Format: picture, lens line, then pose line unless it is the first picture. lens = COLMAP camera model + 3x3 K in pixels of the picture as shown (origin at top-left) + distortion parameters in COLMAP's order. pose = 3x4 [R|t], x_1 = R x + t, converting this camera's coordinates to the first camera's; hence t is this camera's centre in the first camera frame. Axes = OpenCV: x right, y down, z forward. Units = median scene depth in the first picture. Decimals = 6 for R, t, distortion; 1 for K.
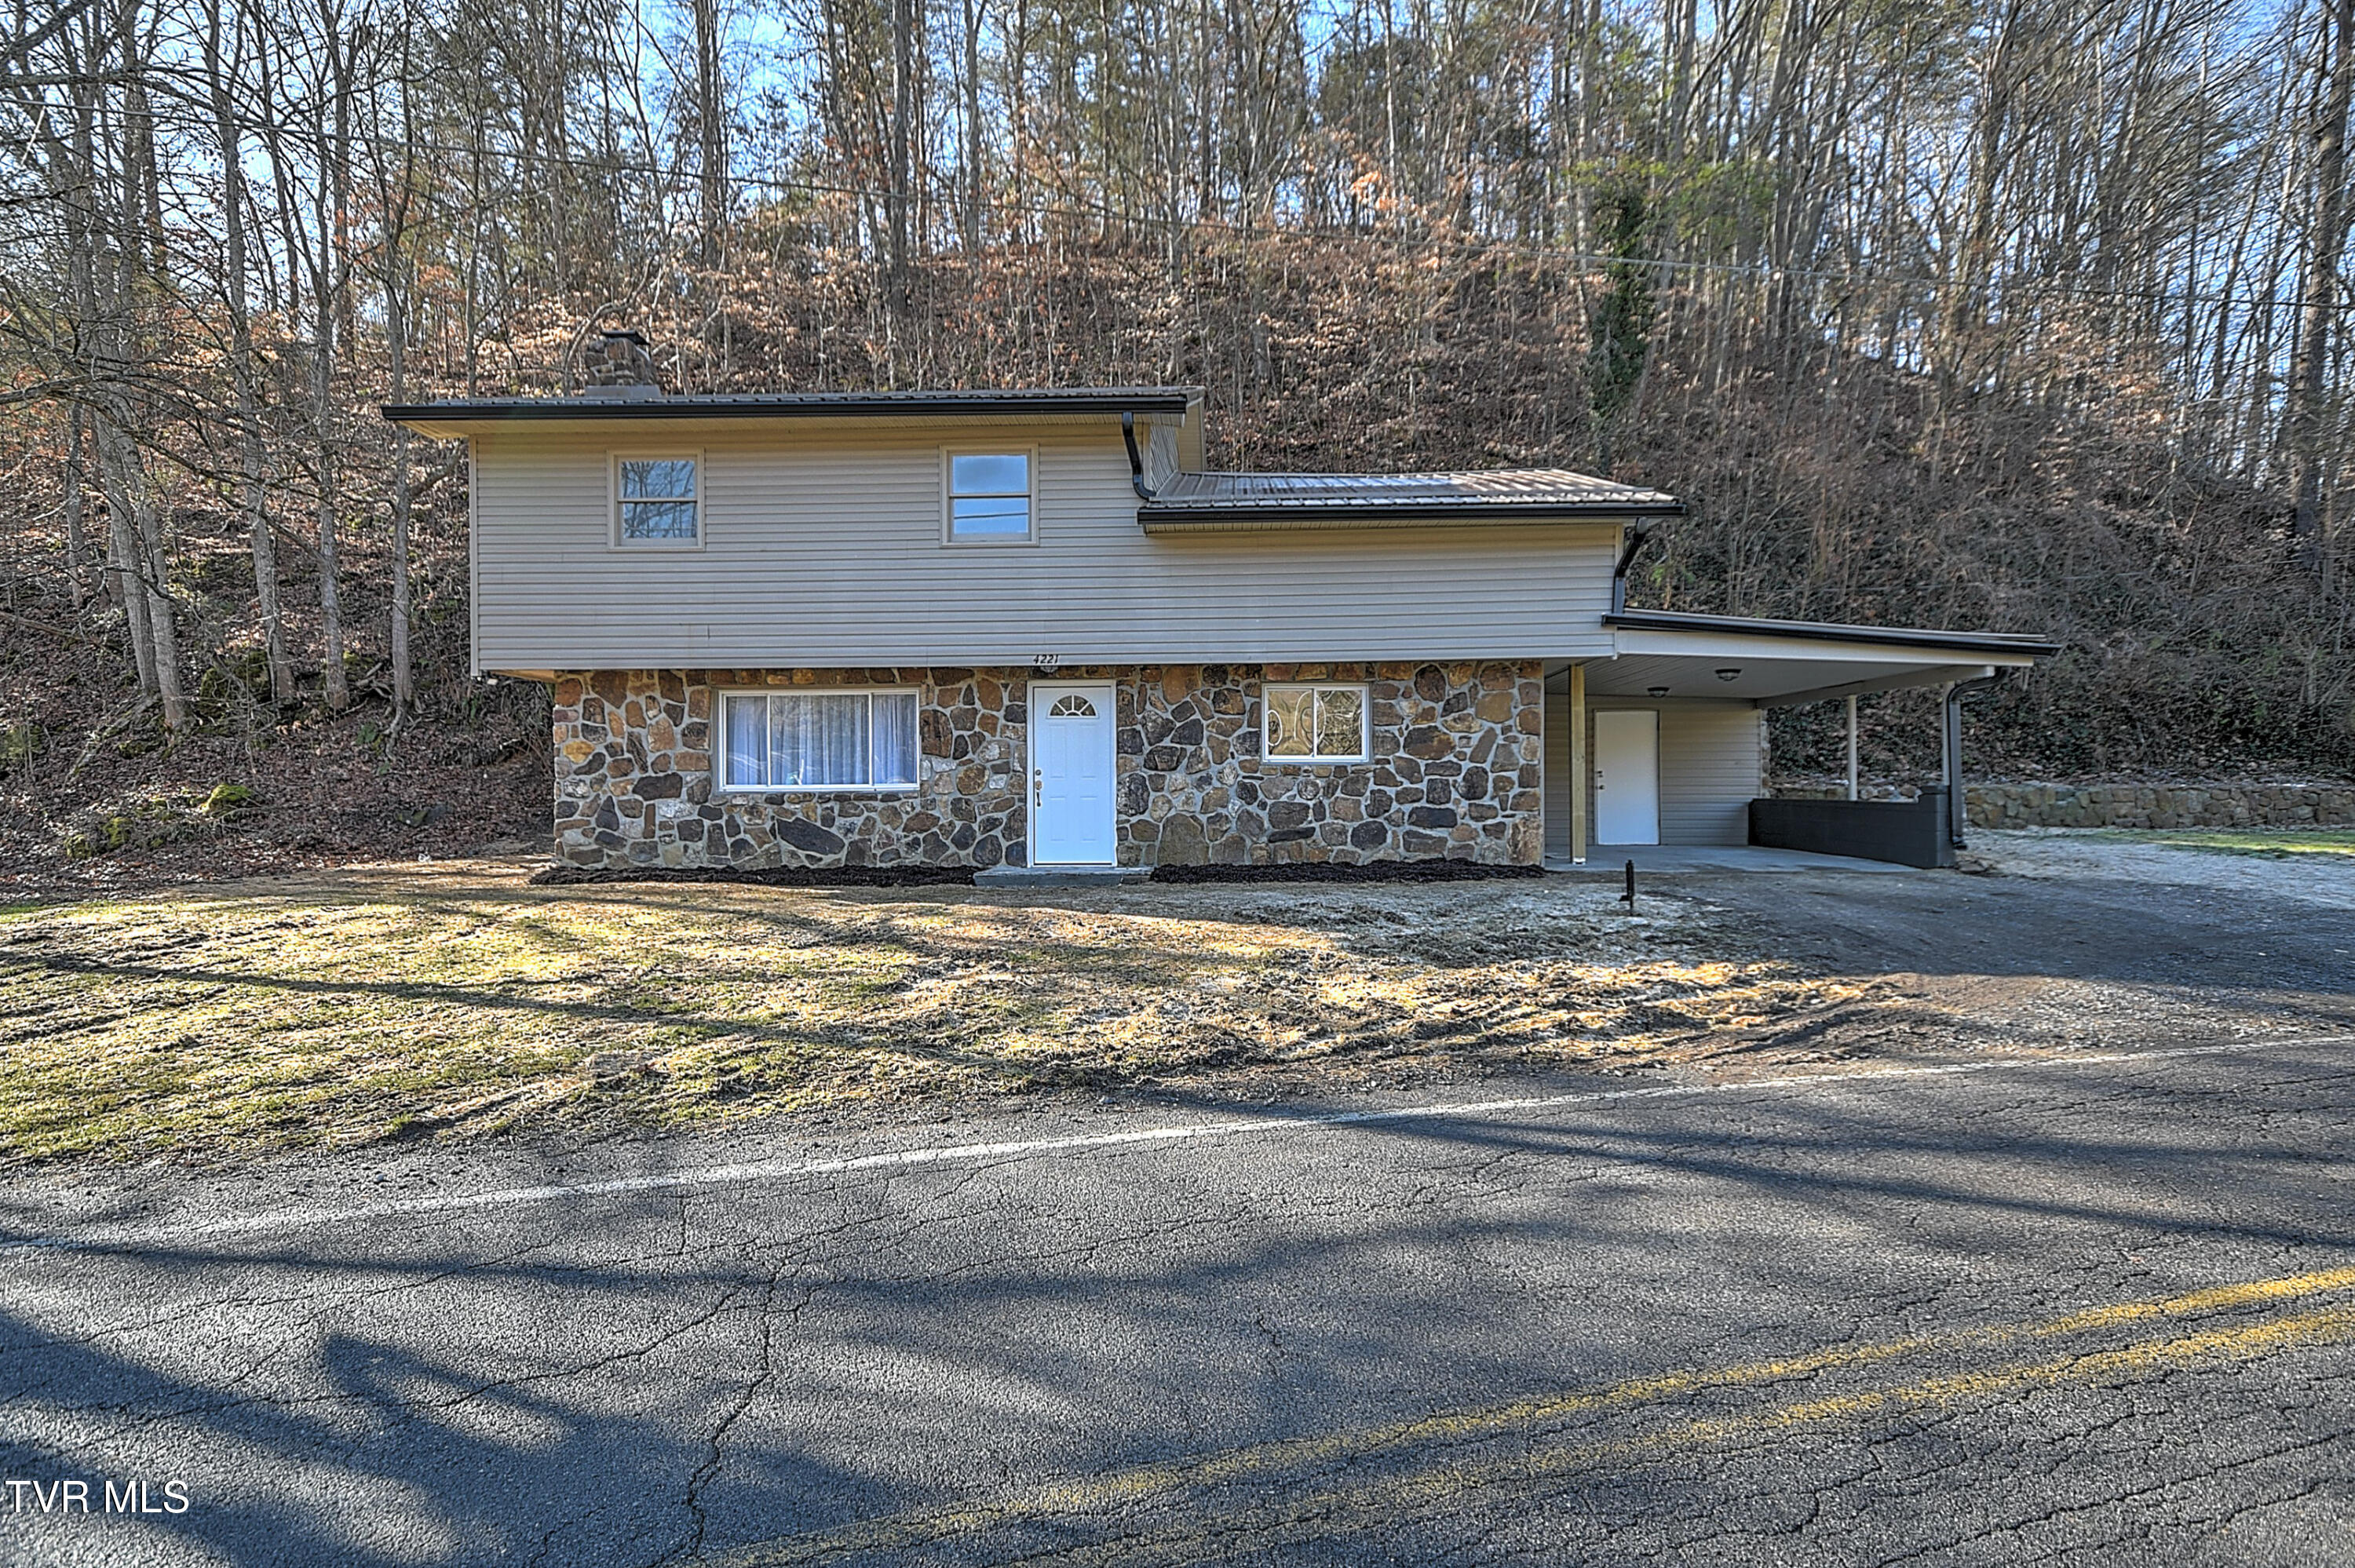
lens RADIAL K [[1241.0, 0, 1177.5], [0, 1241.0, 784.0], [0, 0, 1]] dist [0.021577, 0.000037]
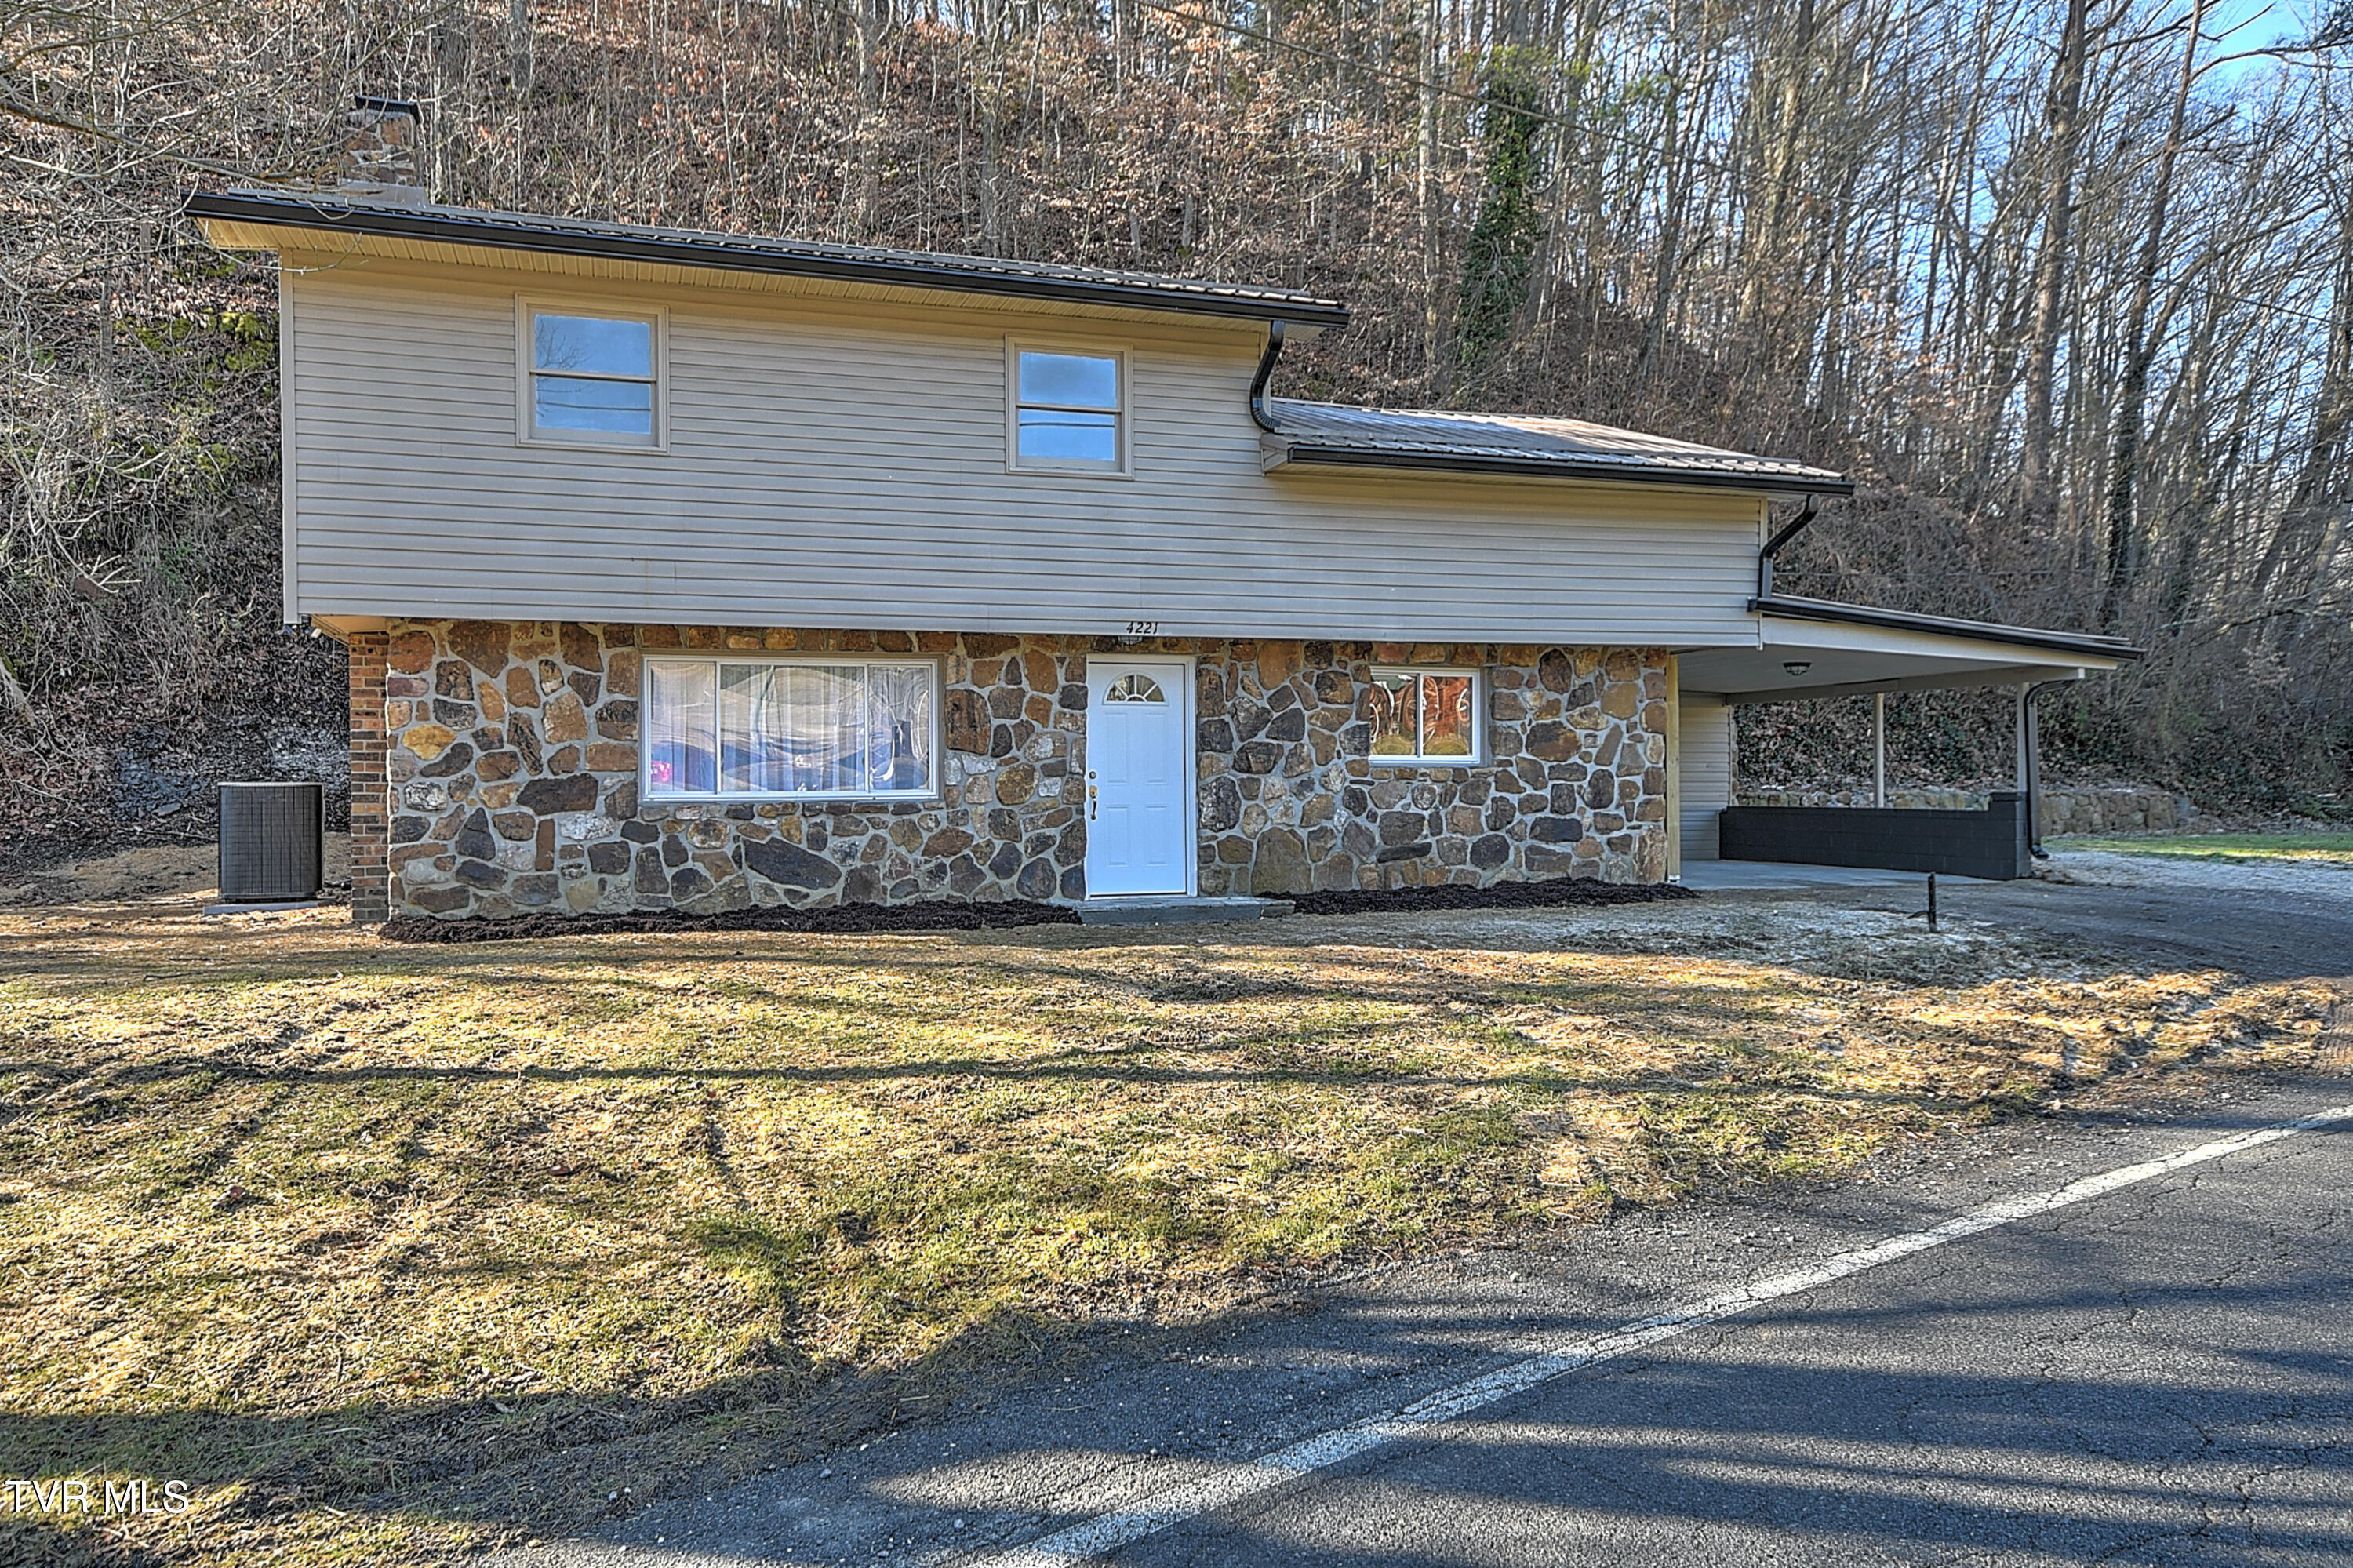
lens RADIAL K [[1689.3, 0, 1176.5], [0, 1689.3, 784.0], [0, 0, 1]] dist [0.037617, -0.000834]
pose [[0.934620, 0.001090, 0.355646, -0.438039], [-0.000221, 0.999997, -0.002485, -0.001271], [-0.355648, 0.002244, 0.934617, 0.014517]]
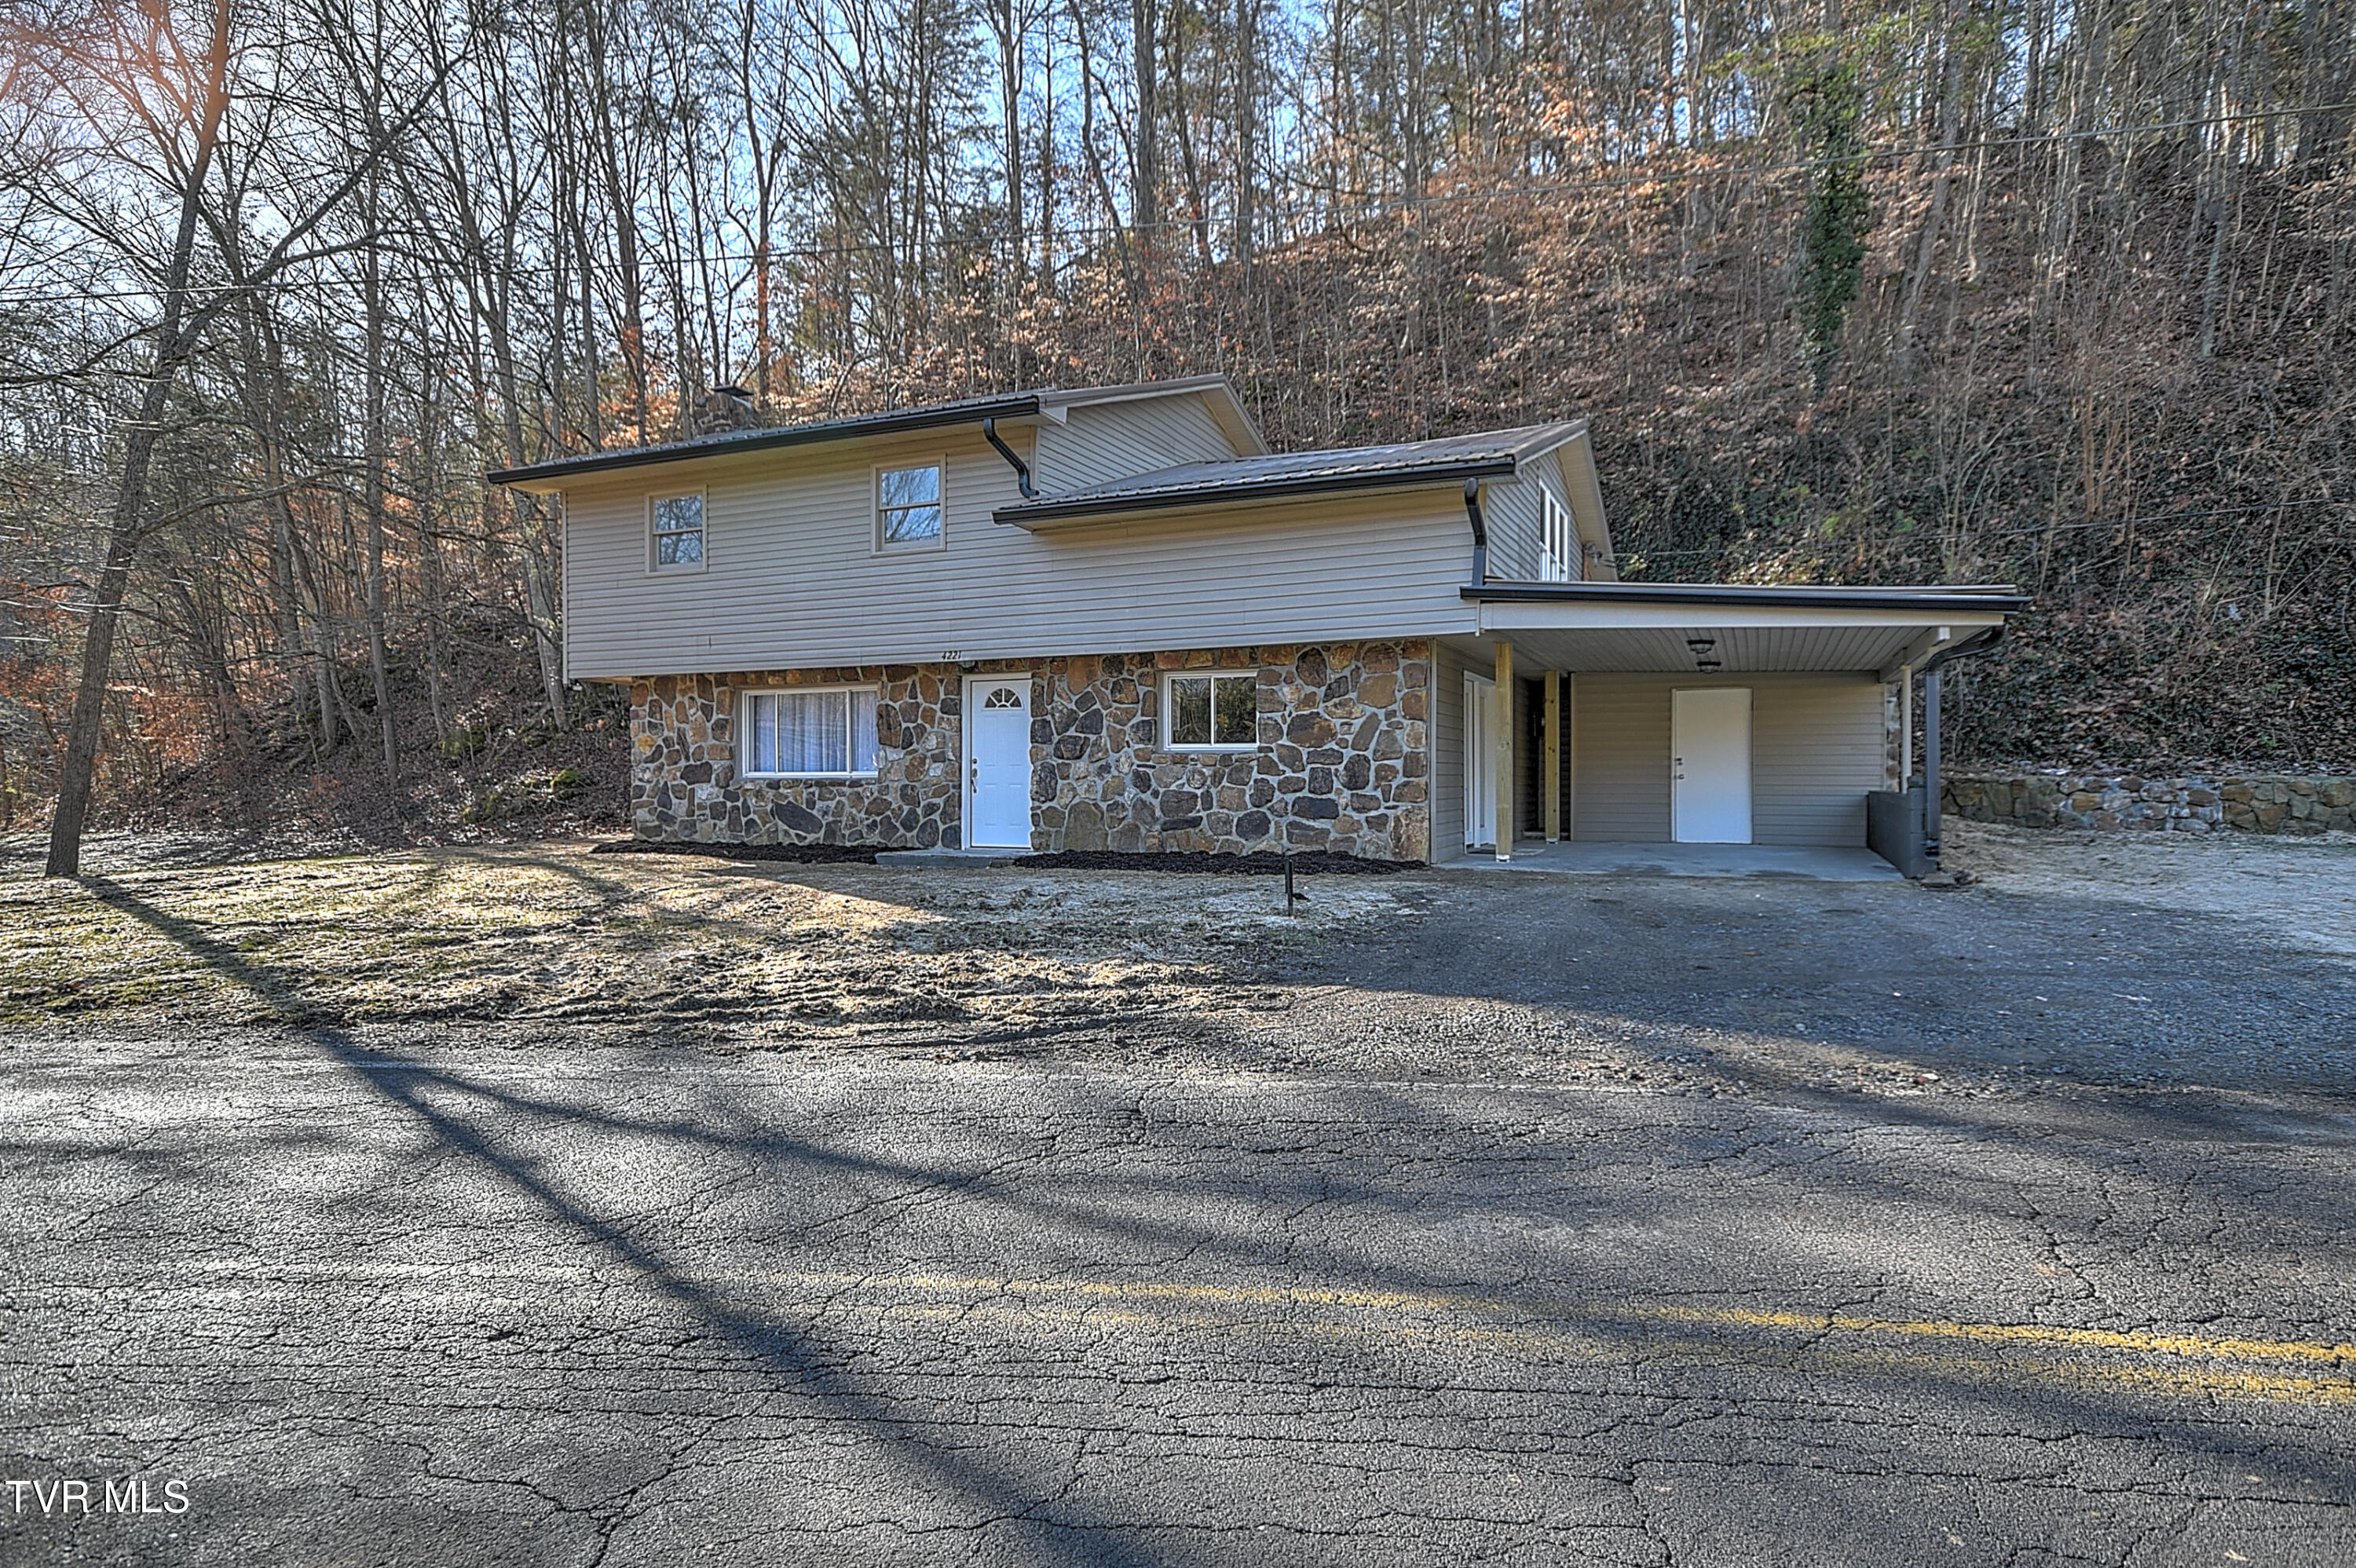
lens RADIAL K [[1241.5, 0, 1178.0], [0, 1241.5, 784.0], [0, 0, 1]] dist [0.021577, 0.000037]
pose [[0.928195, 0.006148, -0.372044, 0.453839], [-0.002112, 0.999934, 0.011254, -0.001987], [0.372089, -0.009660, 0.928147, 0.073967]]
